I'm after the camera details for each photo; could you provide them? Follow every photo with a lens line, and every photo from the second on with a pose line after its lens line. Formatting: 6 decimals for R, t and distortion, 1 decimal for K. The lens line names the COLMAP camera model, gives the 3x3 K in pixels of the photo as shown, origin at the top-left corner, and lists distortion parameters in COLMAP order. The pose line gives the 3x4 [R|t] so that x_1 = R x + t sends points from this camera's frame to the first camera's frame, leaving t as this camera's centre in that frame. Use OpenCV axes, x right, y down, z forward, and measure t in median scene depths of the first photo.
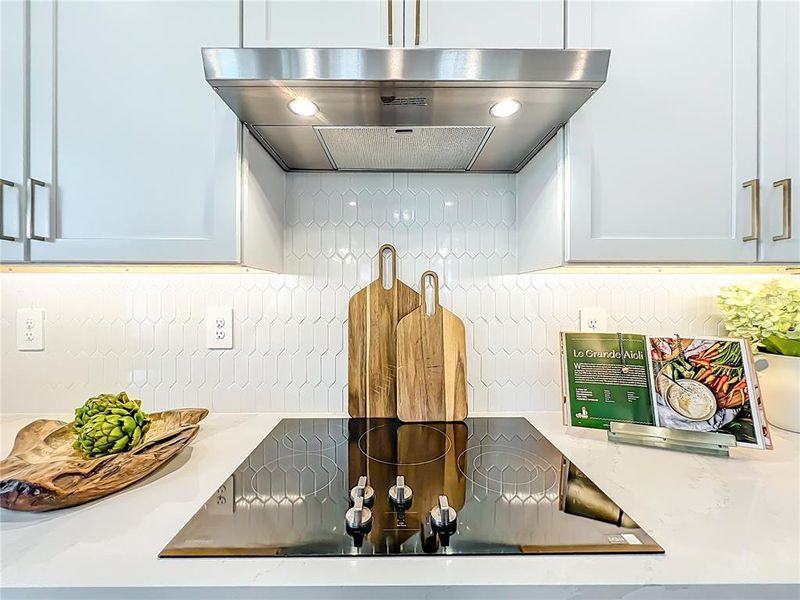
lens RADIAL K [[326.2, 0, 398.6], [0, 326.2, 298.4], [0, 0, 1]] dist [0.001178, -0.000251]
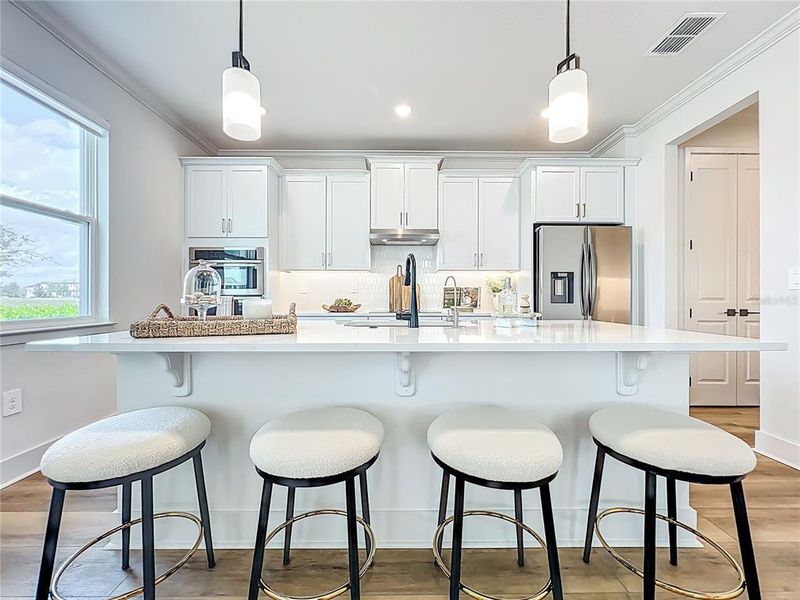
lens RADIAL K [[323.4, 0, 399.2], [0, 323.4, 298.1], [0, 0, 1]] dist [-0.000125, 0.000189]
pose [[0.999993, -0.000925, -0.003723, -0.025876], [0.000928, 0.999999, 0.000913, 0.221719], [0.003722, -0.000917, 0.999993, -2.818727]]
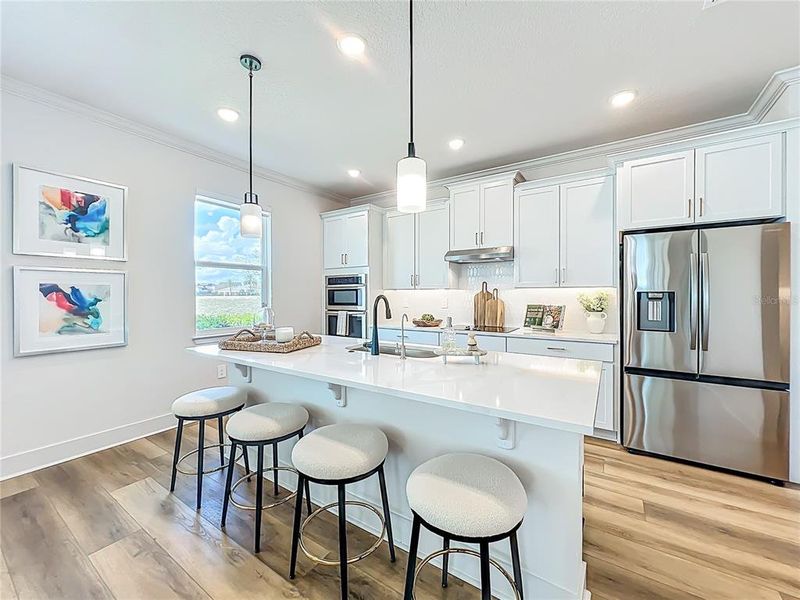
lens RADIAL K [[323.9, 0, 397.3], [0, 323.9, 295.3], [0, 0, 1]] dist [-0.001089, 0.000084]
pose [[0.822826, -0.002018, -0.568289, 1.334036], [0.002886, 0.999996, 0.000627, -0.008879], [0.568285, -0.002156, 0.822829, -2.813143]]
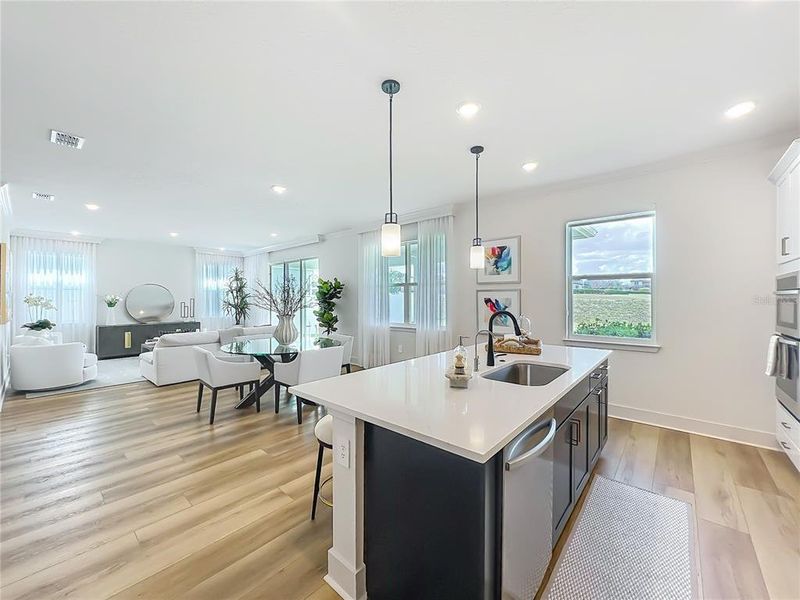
lens RADIAL K [[318.8, 0, 400.0], [0, 318.8, 300.0], [0, 0, 1]] dist [-0.007994, -0.000098]
pose [[-0.663559, 0.001061, -0.748123, 2.117815], [0.000085, 0.999999, 0.001343, -0.076462], [0.748124, 0.000828, -0.663558, -0.213311]]
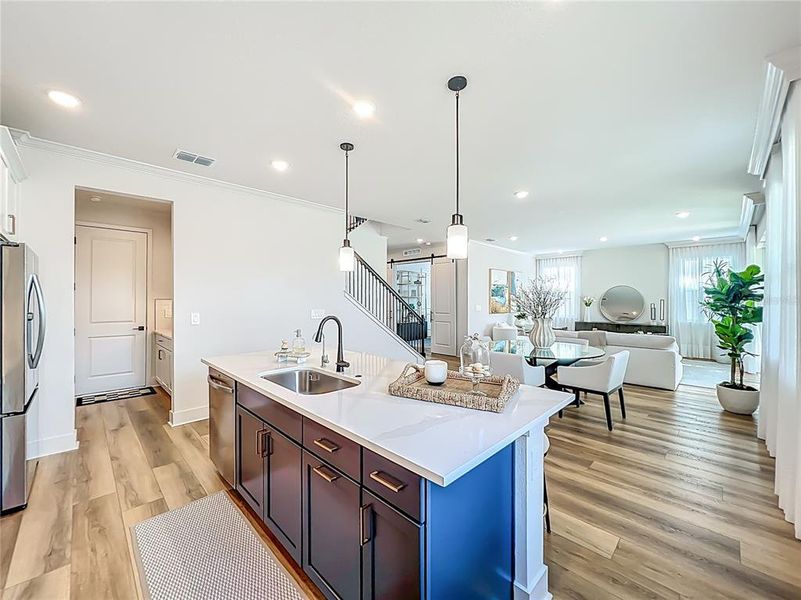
lens RADIAL K [[326.6, 0, 399.1], [0, 326.6, 298.3], [0, 0, 1]] dist [0.001178, -0.000251]
pose [[-0.695184, -0.000181, 0.718832, -1.847147], [-0.001555, 0.999998, -0.001252, -0.115461], [-0.718831, -0.001988, -0.695182, 0.117064]]
